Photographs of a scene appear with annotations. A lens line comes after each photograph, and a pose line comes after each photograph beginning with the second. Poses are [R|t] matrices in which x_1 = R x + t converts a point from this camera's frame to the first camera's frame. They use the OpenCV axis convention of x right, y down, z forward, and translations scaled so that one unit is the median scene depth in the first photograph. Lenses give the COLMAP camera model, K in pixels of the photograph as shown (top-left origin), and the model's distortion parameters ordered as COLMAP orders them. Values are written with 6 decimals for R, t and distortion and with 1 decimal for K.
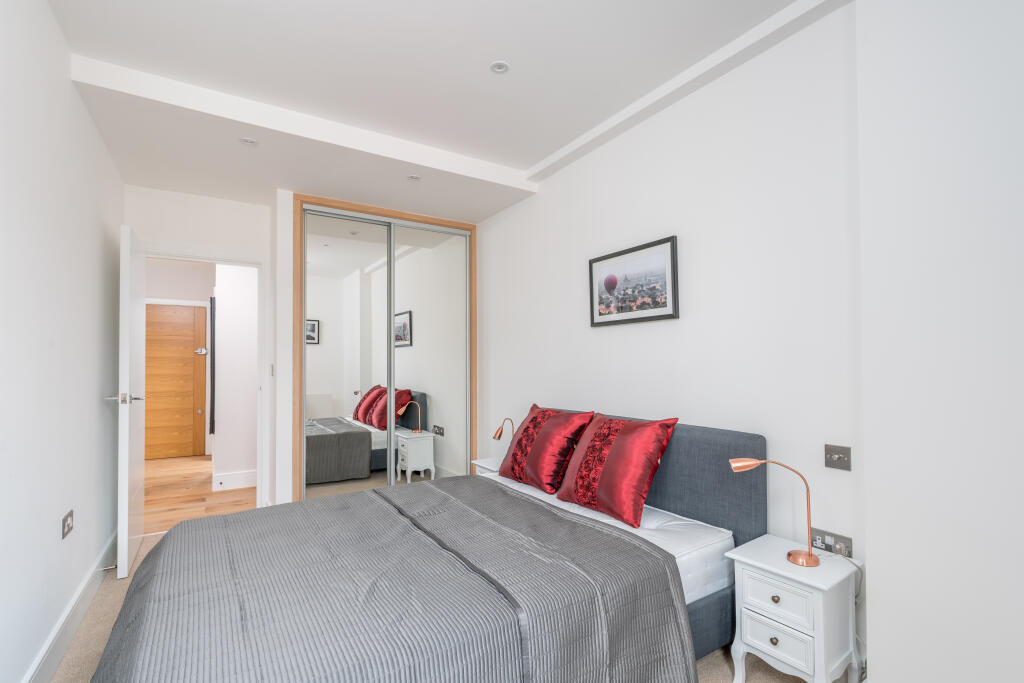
lens RADIAL K [[473.5, 0, 508.9], [0, 473.5, 349.1], [0, 0, 1]] dist [-0.000020, -0.000119]
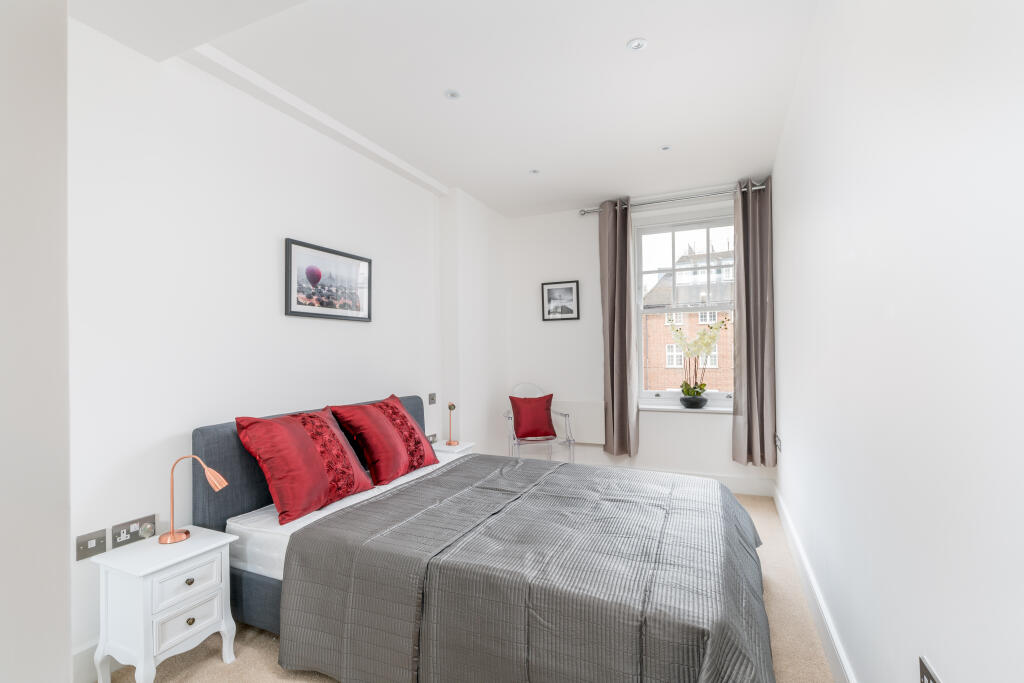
lens RADIAL K [[473.5, 0, 508.3], [0, 473.5, 344.0], [0, 0, 1]] dist [-0.000020, -0.000119]
pose [[-0.557302, 0.010450, 0.830244, -0.829674], [-0.026529, 0.999186, -0.030384, 0.023907], [-0.829886, -0.038958, -0.556571, 1.212804]]
